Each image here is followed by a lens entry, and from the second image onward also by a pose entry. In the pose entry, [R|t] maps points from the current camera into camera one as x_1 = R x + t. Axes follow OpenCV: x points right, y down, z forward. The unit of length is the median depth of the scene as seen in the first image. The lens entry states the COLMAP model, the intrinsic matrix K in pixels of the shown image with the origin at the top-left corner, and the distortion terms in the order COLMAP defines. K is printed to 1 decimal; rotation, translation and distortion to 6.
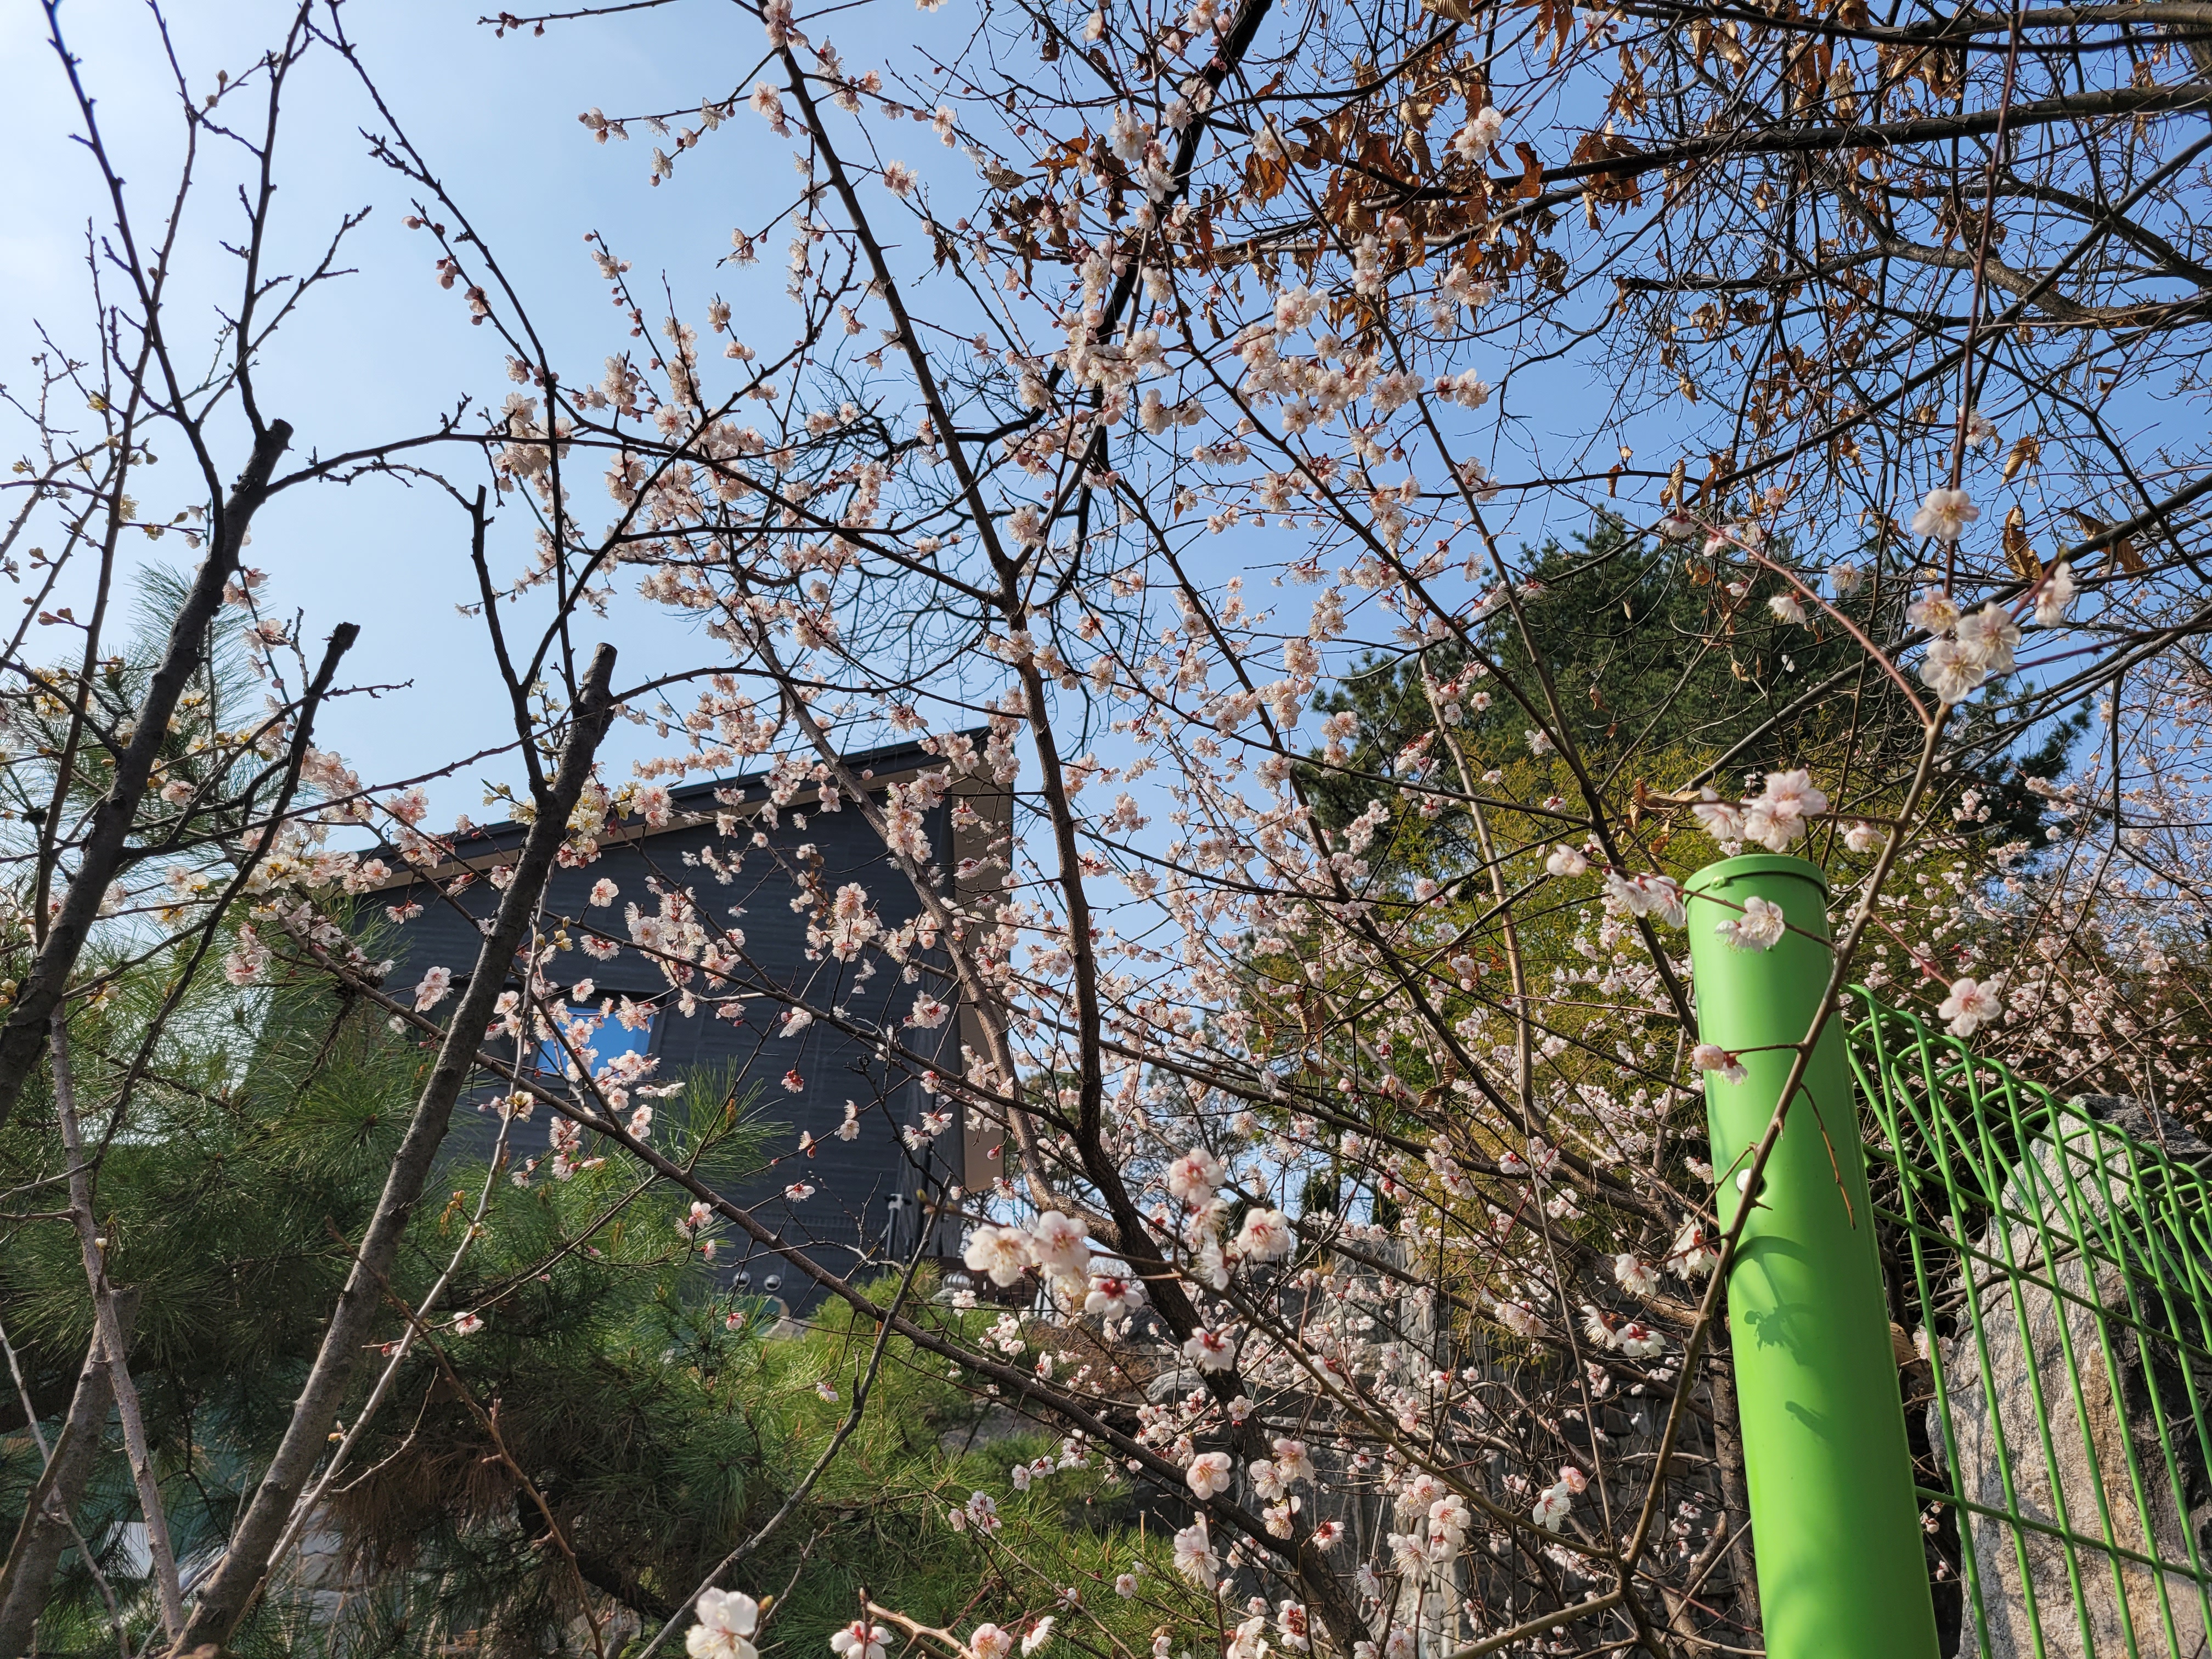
lens RADIAL K [[1728.8, 0, 1088.0], [0, 1728.8, 830.3], [0, 0, 1]] dist [0.042874, -0.019949]
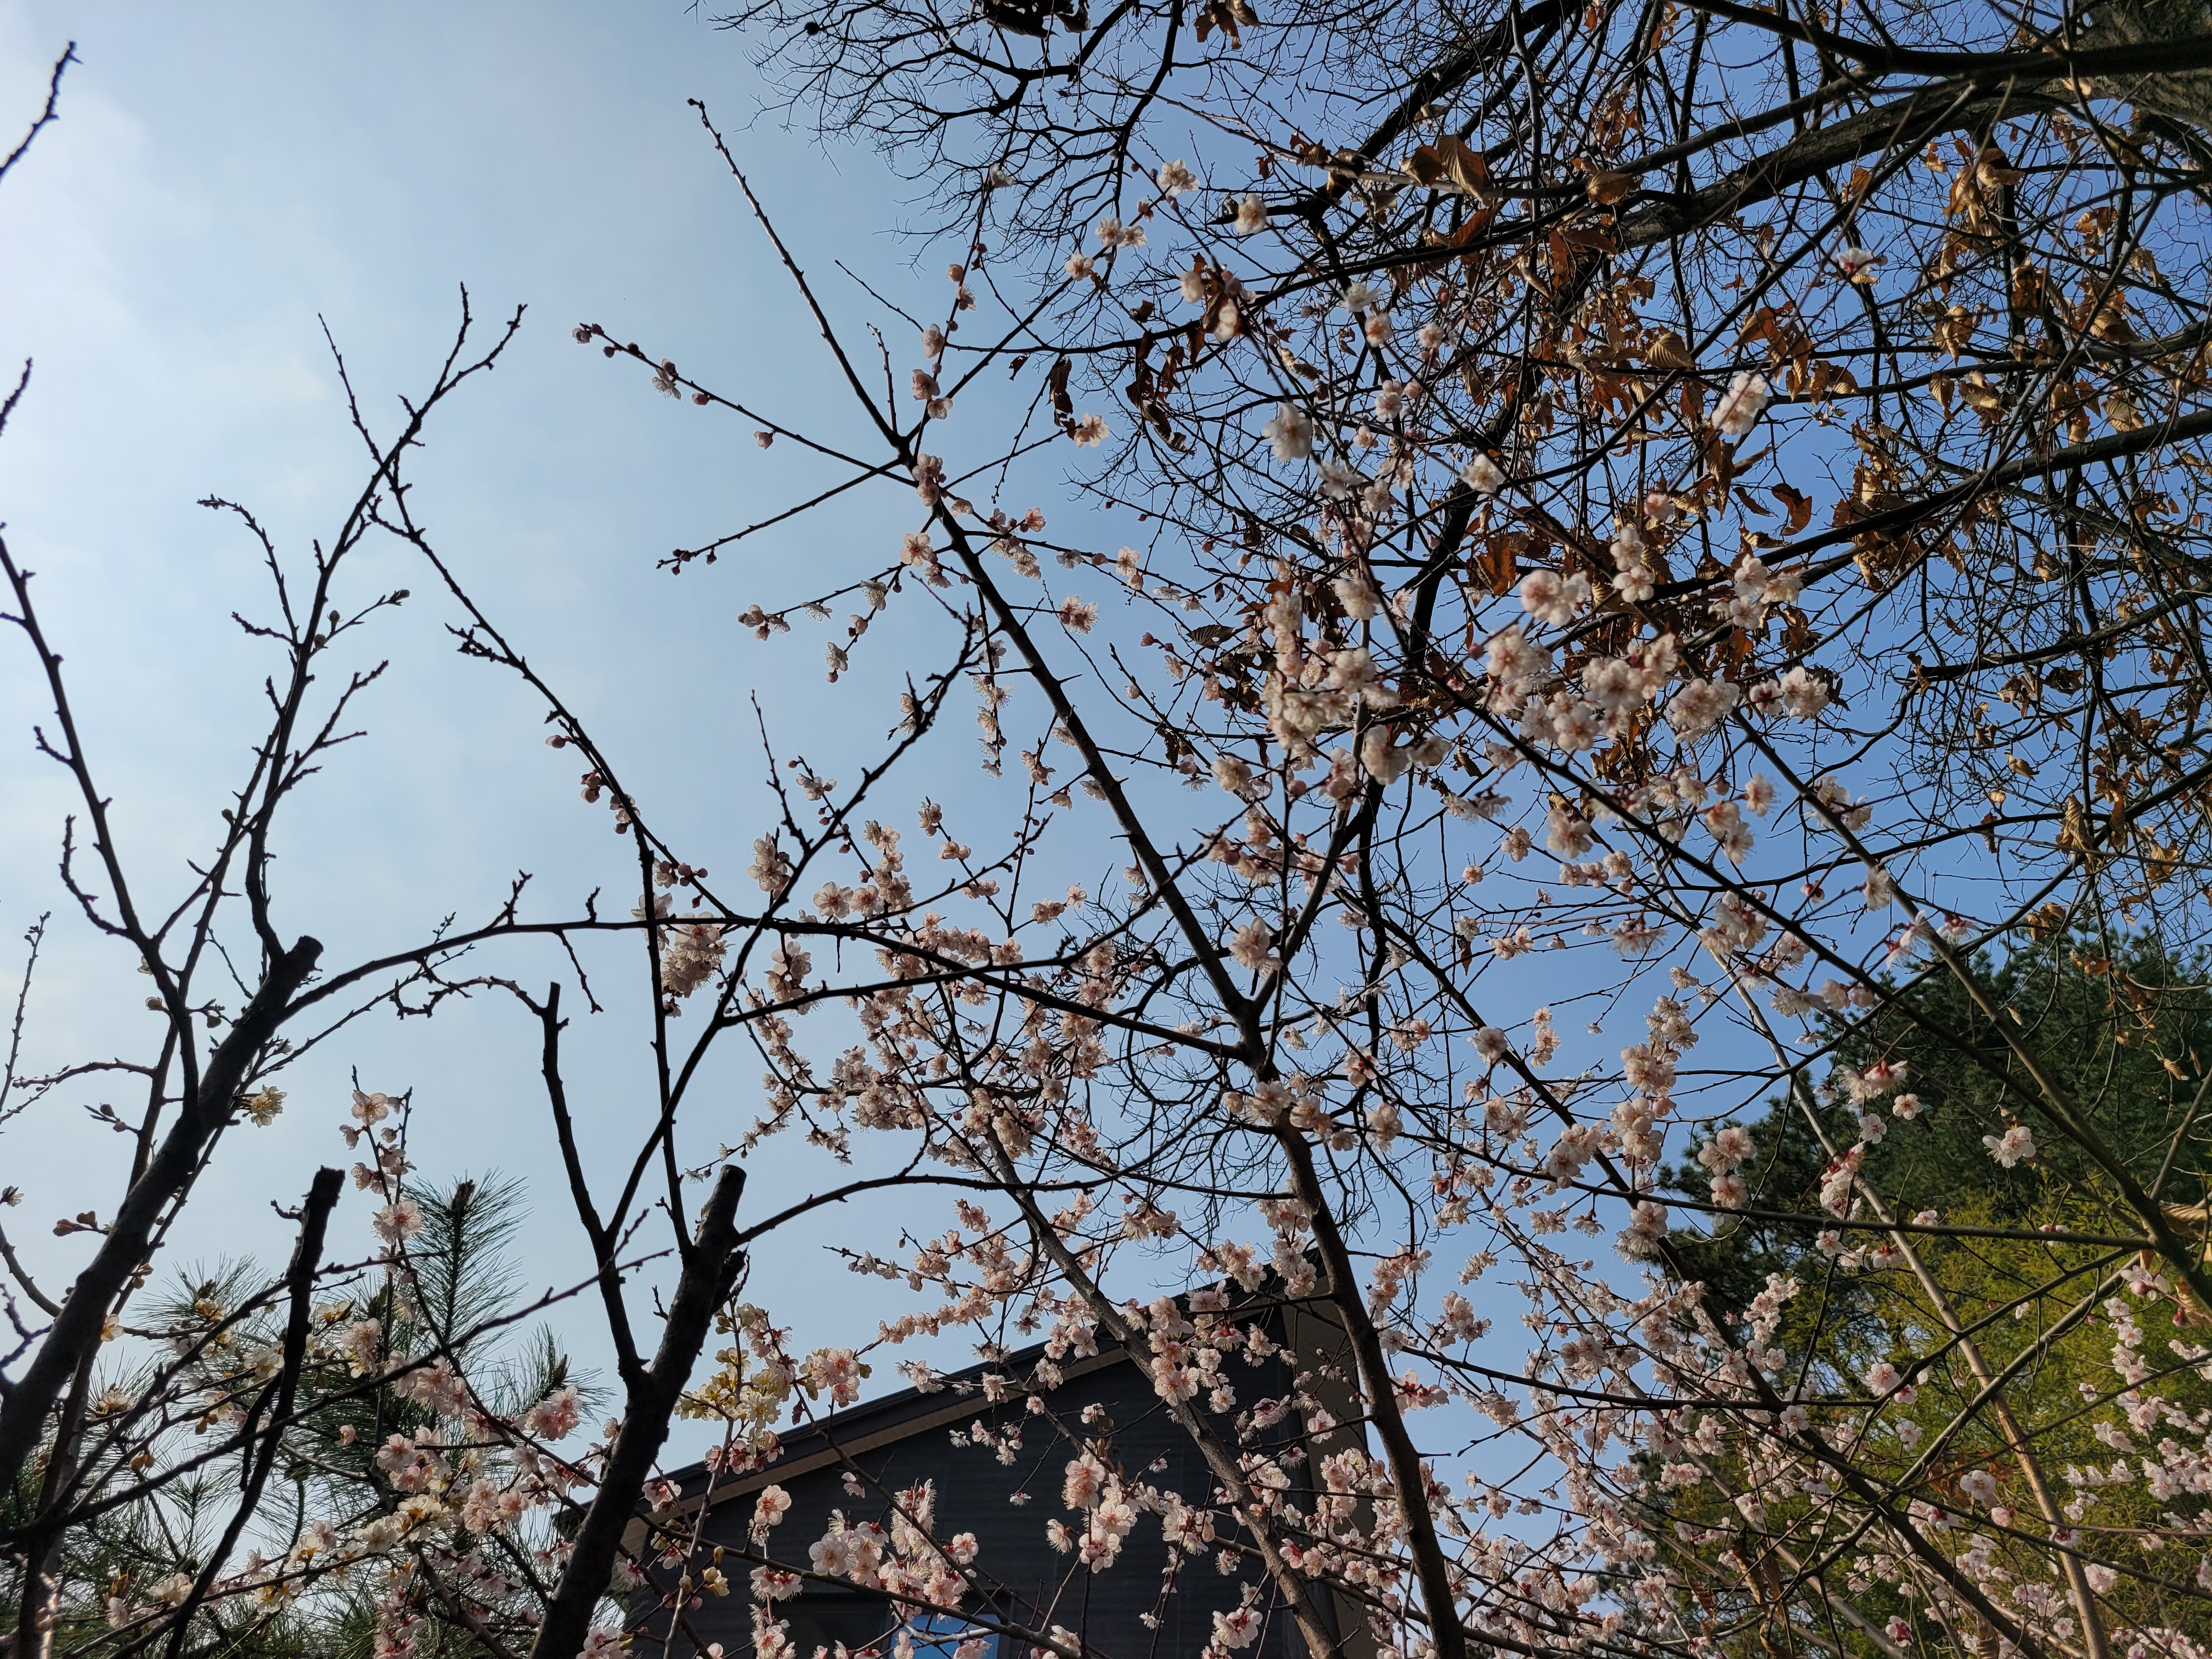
lens RADIAL K [[1728.8, 0, 1088.0], [0, 1728.8, 830.3], [0, 0, 1]] dist [0.042874, -0.019949]
pose [[0.975317, -0.162712, -0.149272, 0.013521], [0.110730, 0.945278, -0.306901, 0.004756], [0.191040, 0.282796, 0.939963, 0.187615]]
